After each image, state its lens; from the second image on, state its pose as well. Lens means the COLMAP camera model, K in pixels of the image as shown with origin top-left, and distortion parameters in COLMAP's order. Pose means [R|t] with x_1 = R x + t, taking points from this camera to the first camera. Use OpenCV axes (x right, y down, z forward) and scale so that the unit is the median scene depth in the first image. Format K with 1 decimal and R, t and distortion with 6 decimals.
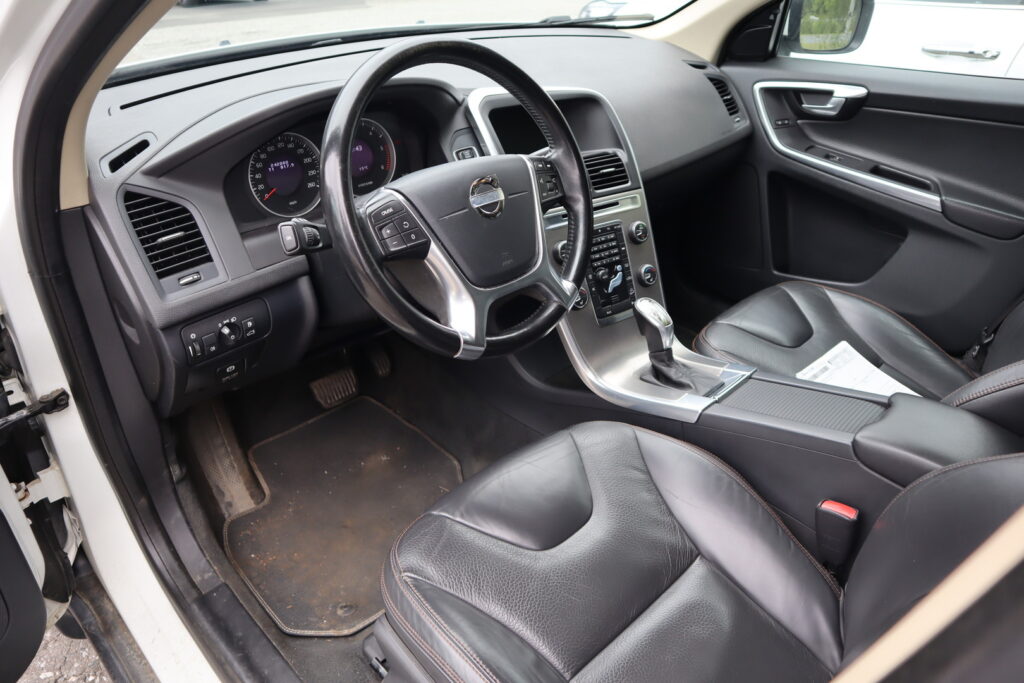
lens RADIAL K [[751.6, 0, 512.0], [0, 751.6, 341.5], [0, 0, 1]] dist [-0.002425, 0.001160]
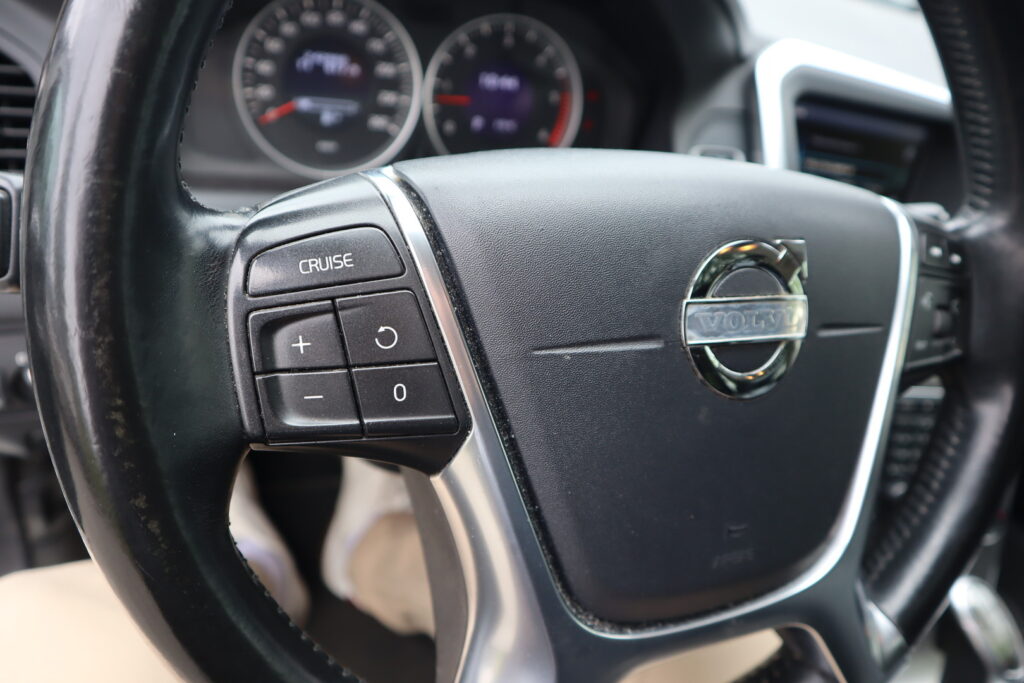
lens RADIAL K [[751.6, 0, 512.0], [0, 751.6, 341.5], [0, 0, 1]] dist [-0.002425, 0.001160]
pose [[0.910541, 0.348848, -0.221856, -0.043094], [-0.347278, 0.936565, 0.047366, -0.152803], [0.224306, 0.033917, 0.973928, 0.657800]]
